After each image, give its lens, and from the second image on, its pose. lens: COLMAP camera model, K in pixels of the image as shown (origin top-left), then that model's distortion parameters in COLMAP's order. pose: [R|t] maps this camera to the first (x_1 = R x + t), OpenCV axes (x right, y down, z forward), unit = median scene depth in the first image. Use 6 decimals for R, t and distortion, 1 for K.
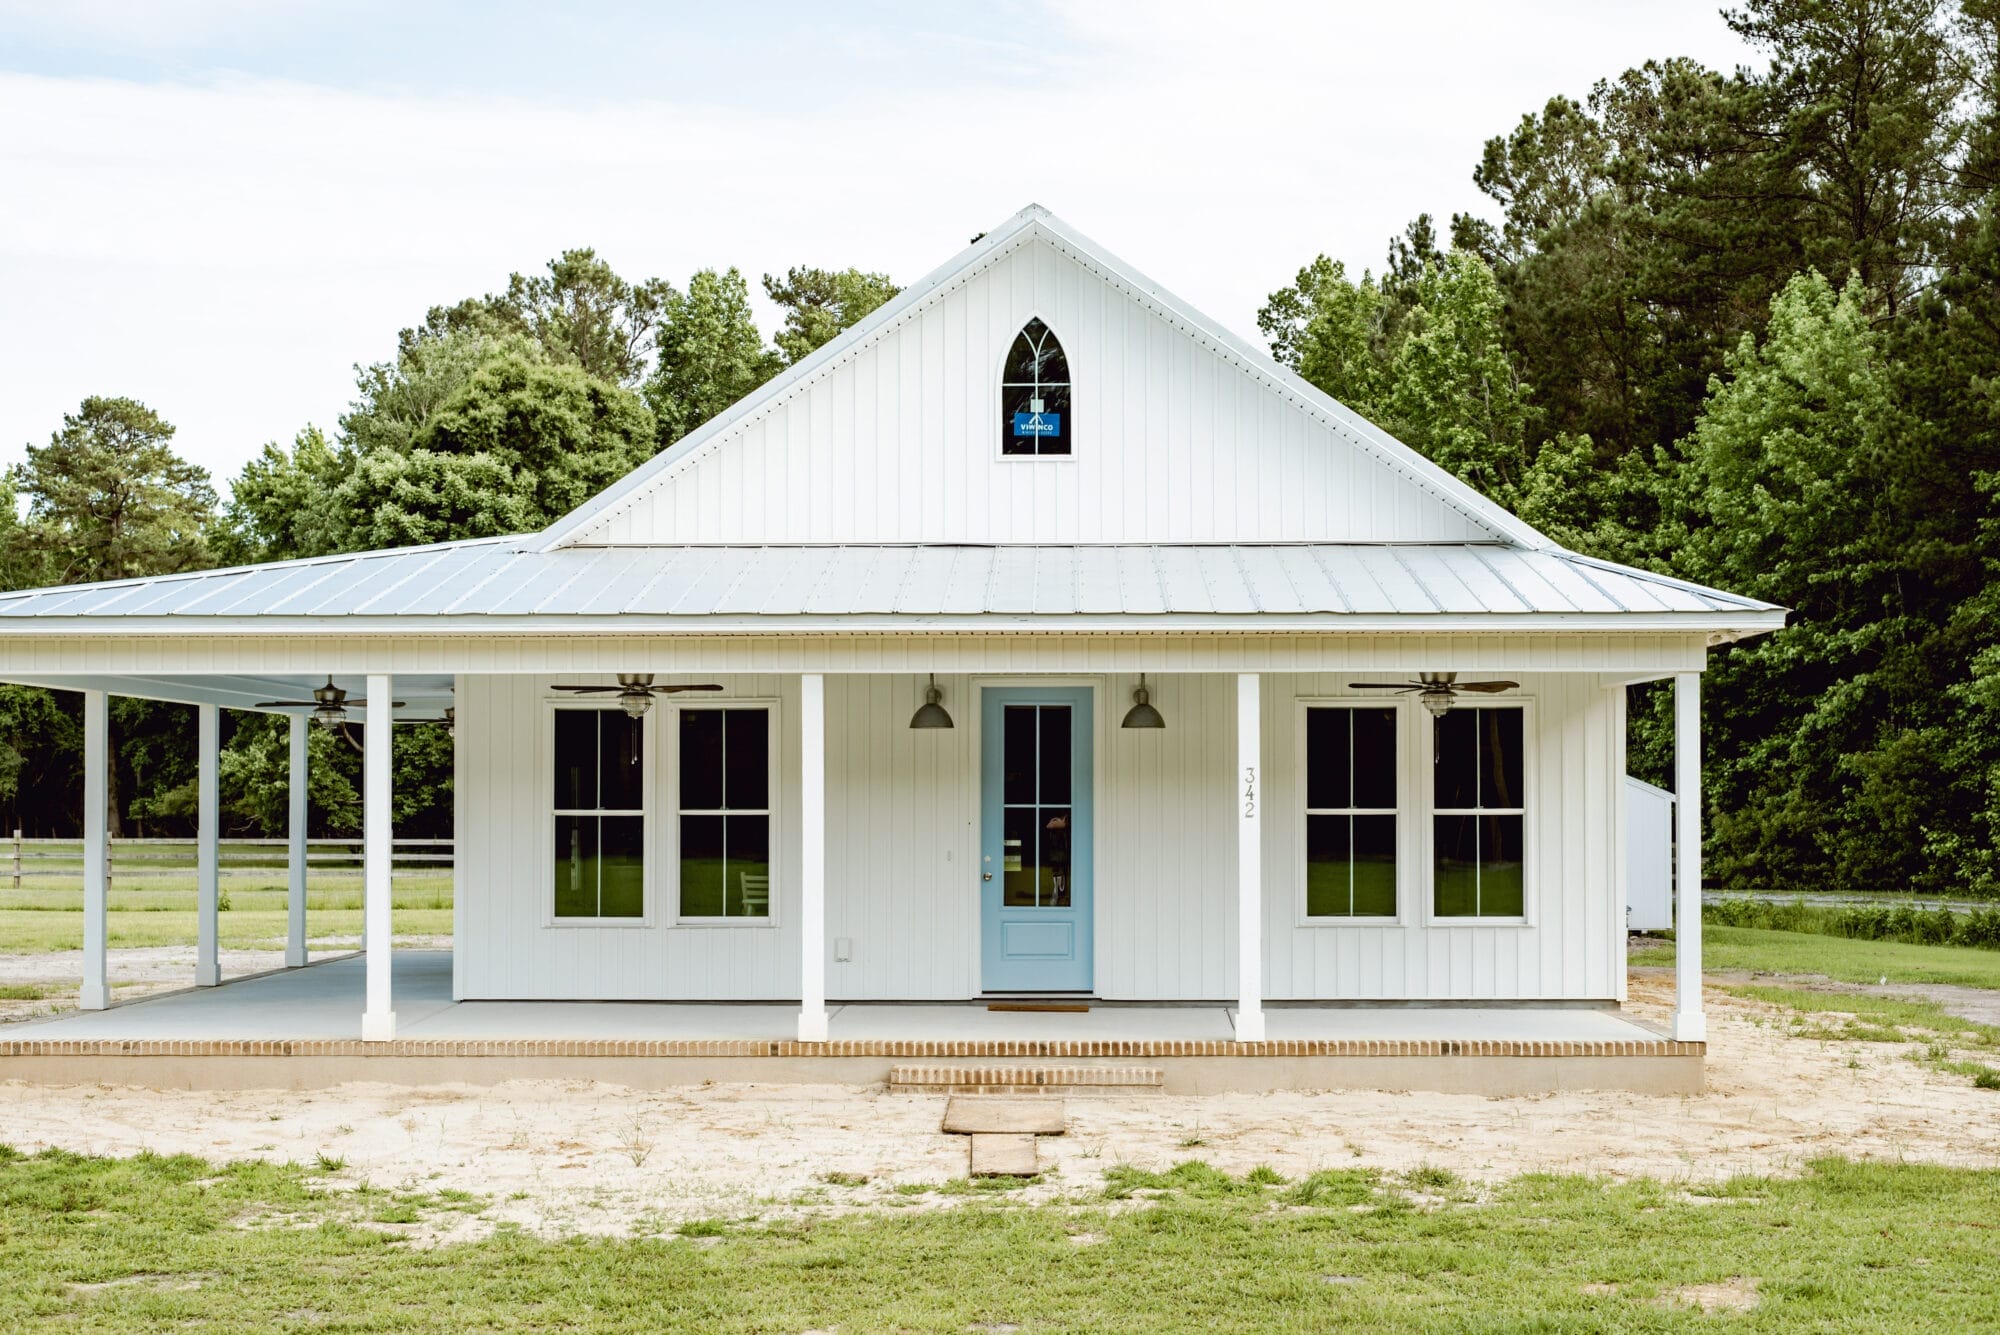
lens RADIAL K [[2980.2, 0, 1026.5], [0, 2980.2, 734.7], [0, 0, 1]] dist [-0.006468, -0.011343]
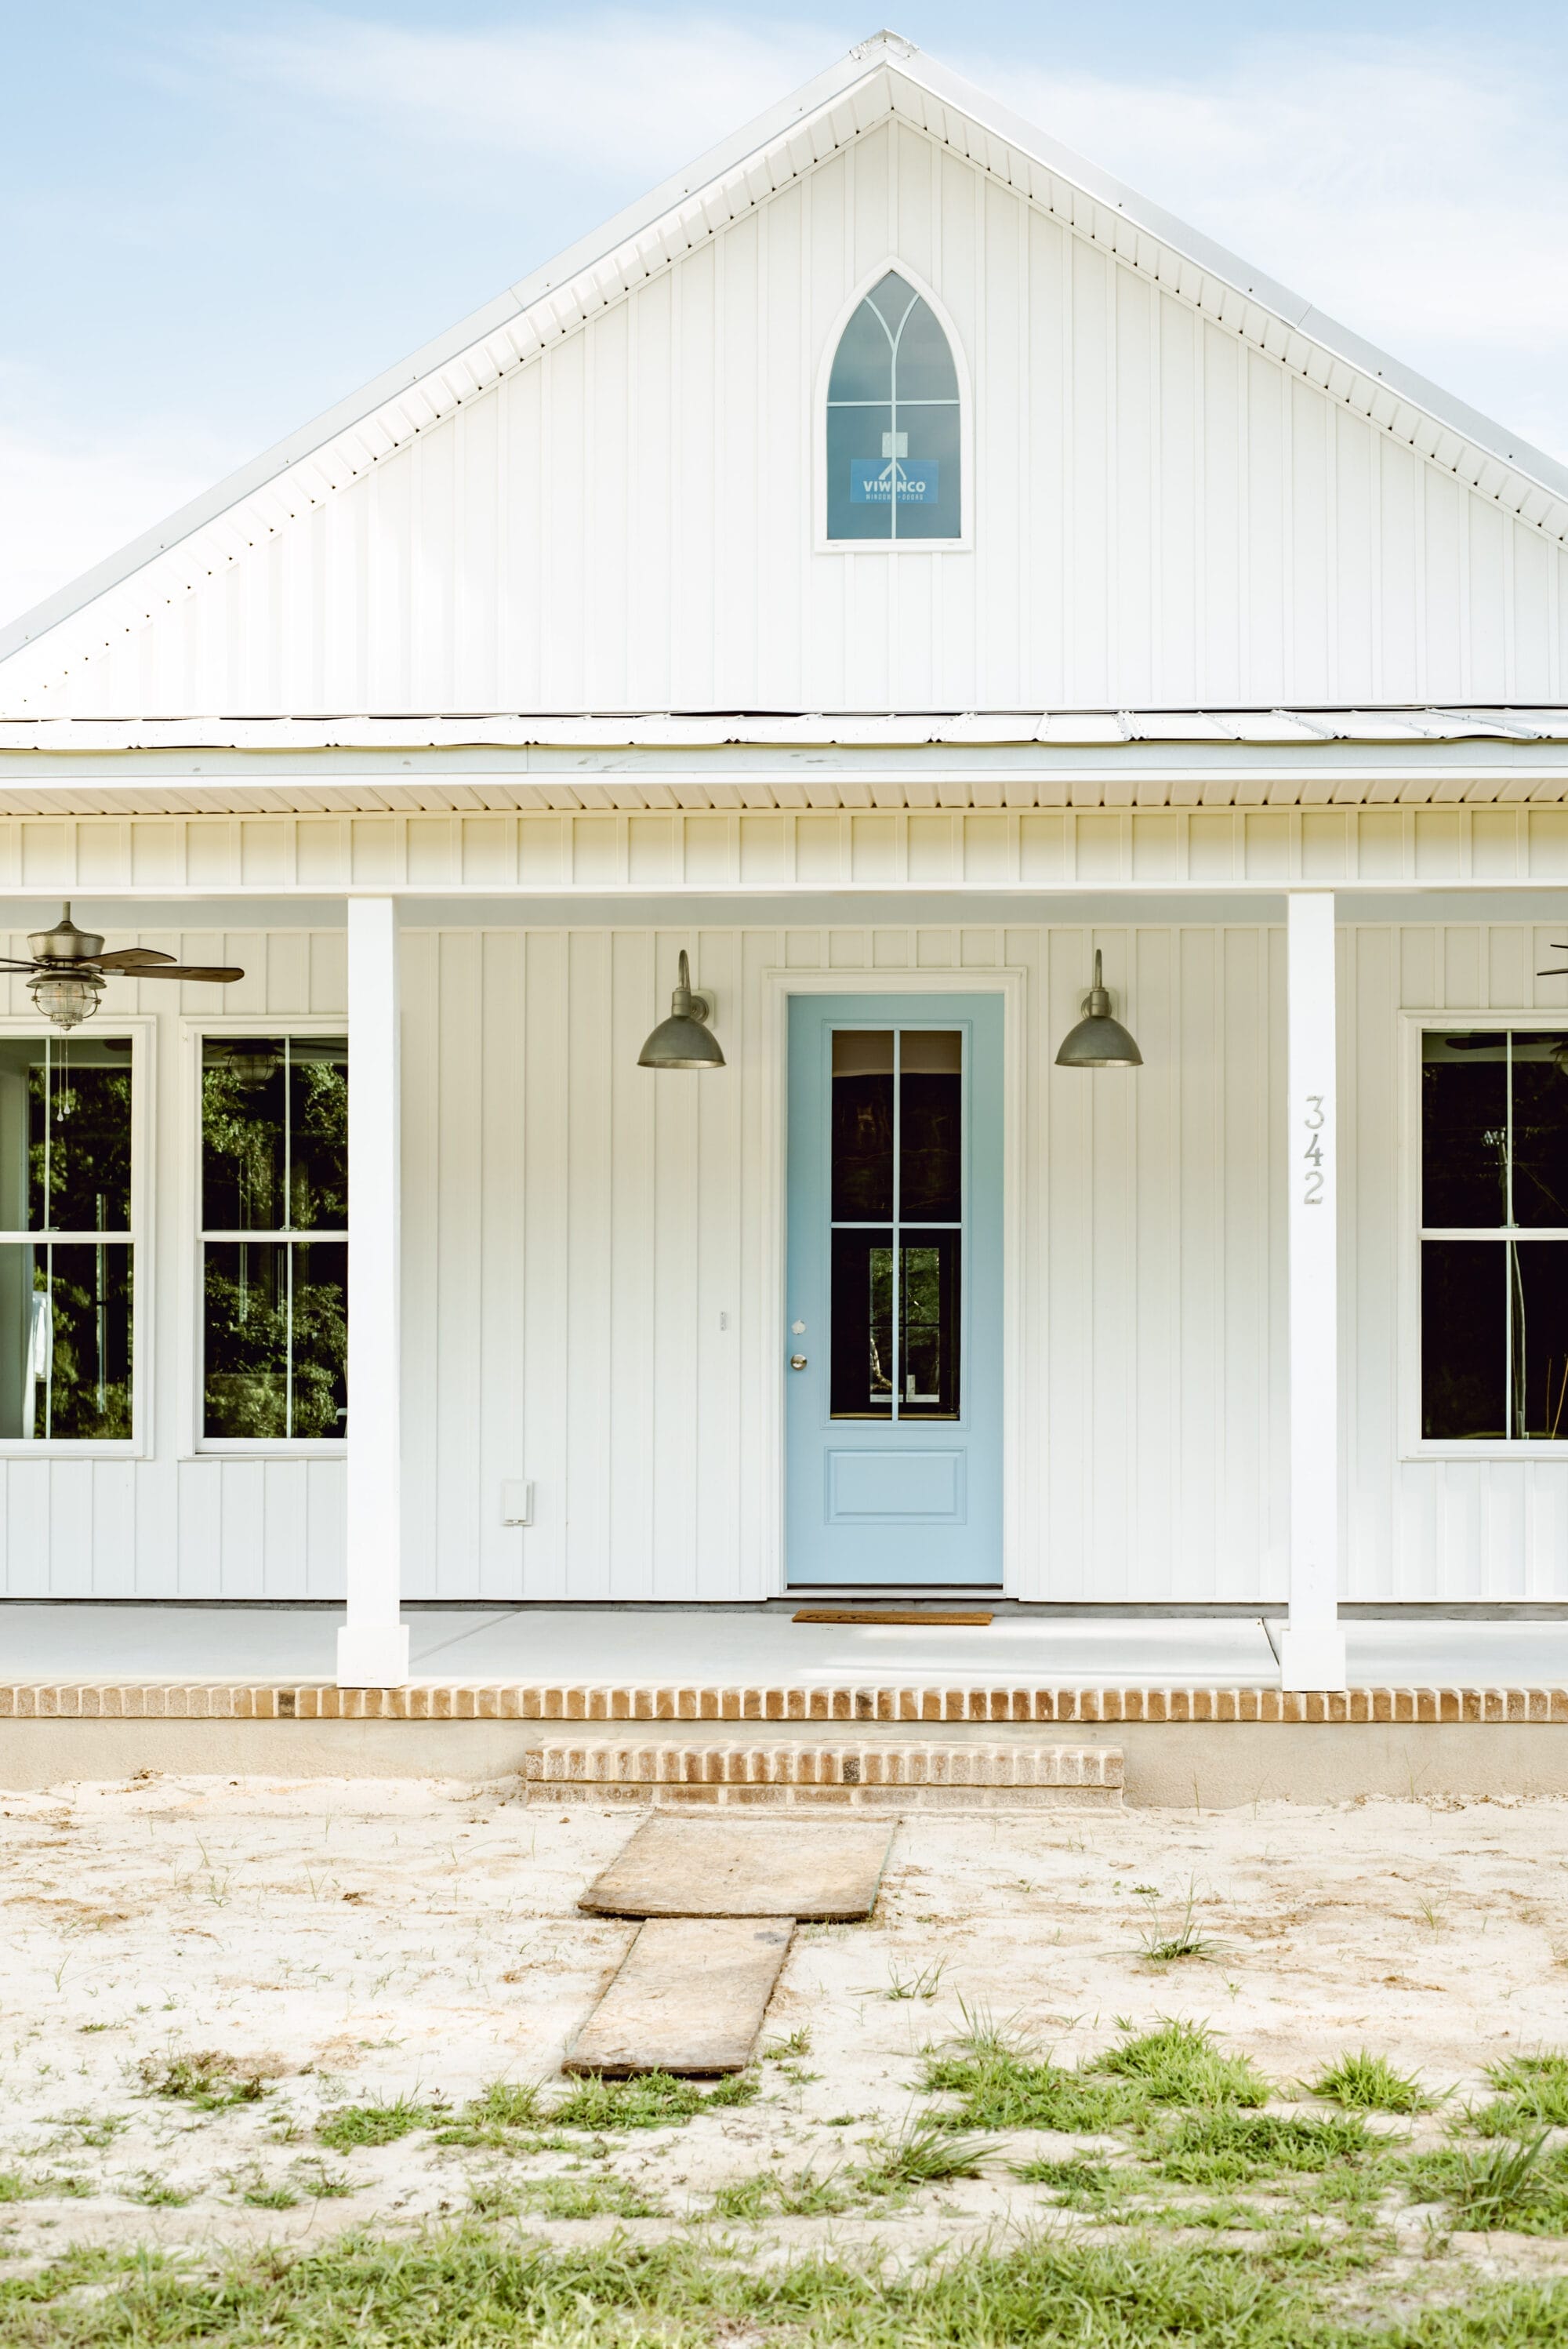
lens RADIAL K [[3500.2, 0, 948.7], [0, 3500.2, 1321.1], [0, 0, 1]] dist [-0.006468, -0.011343]
pose [[0.999722, 0.001032, -0.023542, 0.027186], [-0.000879, 0.999978, 0.006510, 0.036790], [0.023548, -0.006487, 0.999702, 0.397658]]
